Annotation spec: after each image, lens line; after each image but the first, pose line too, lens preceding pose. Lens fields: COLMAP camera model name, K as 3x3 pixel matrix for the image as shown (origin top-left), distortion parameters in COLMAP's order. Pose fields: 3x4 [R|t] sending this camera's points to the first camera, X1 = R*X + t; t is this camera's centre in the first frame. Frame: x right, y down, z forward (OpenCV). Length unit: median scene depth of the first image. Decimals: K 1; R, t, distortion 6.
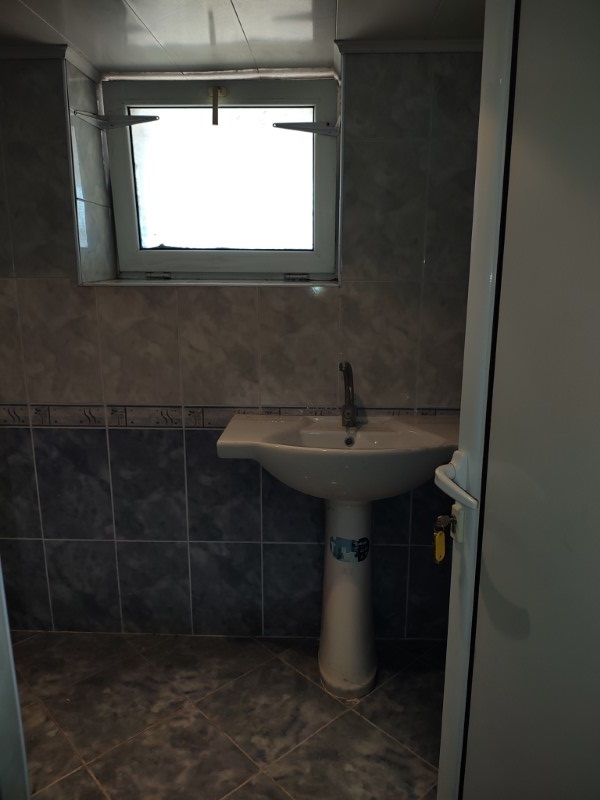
lens RADIAL K [[584.3, 0, 304.6], [0, 584.3, 397.9], [0, 0, 1]] dist [0.032755, -0.069861]
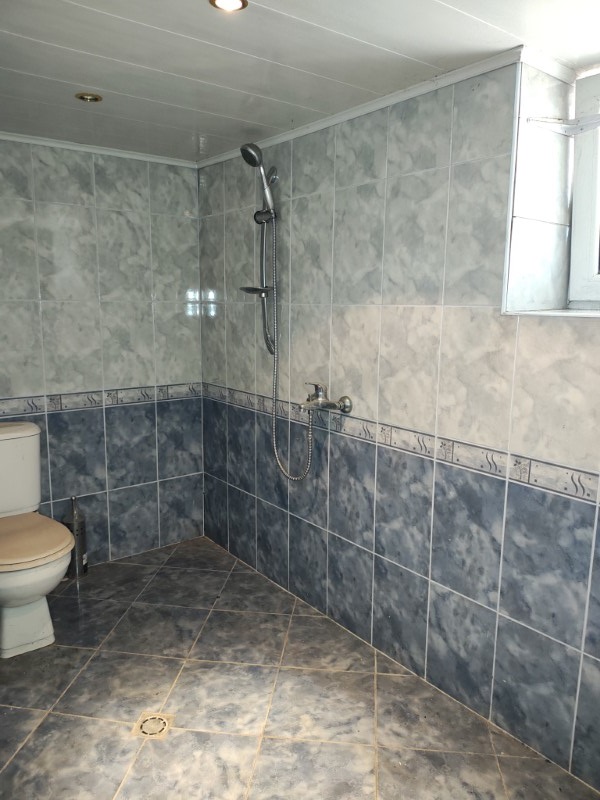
lens RADIAL K [[584.3, 0, 304.6], [0, 584.3, 397.9], [0, 0, 1]] dist [0.032755, -0.069861]
pose [[0.646423, 0.130459, -0.751743, 0.098290], [-0.177975, 0.983876, 0.017704, -0.028739], [0.741932, 0.122347, 0.659218, 0.200833]]
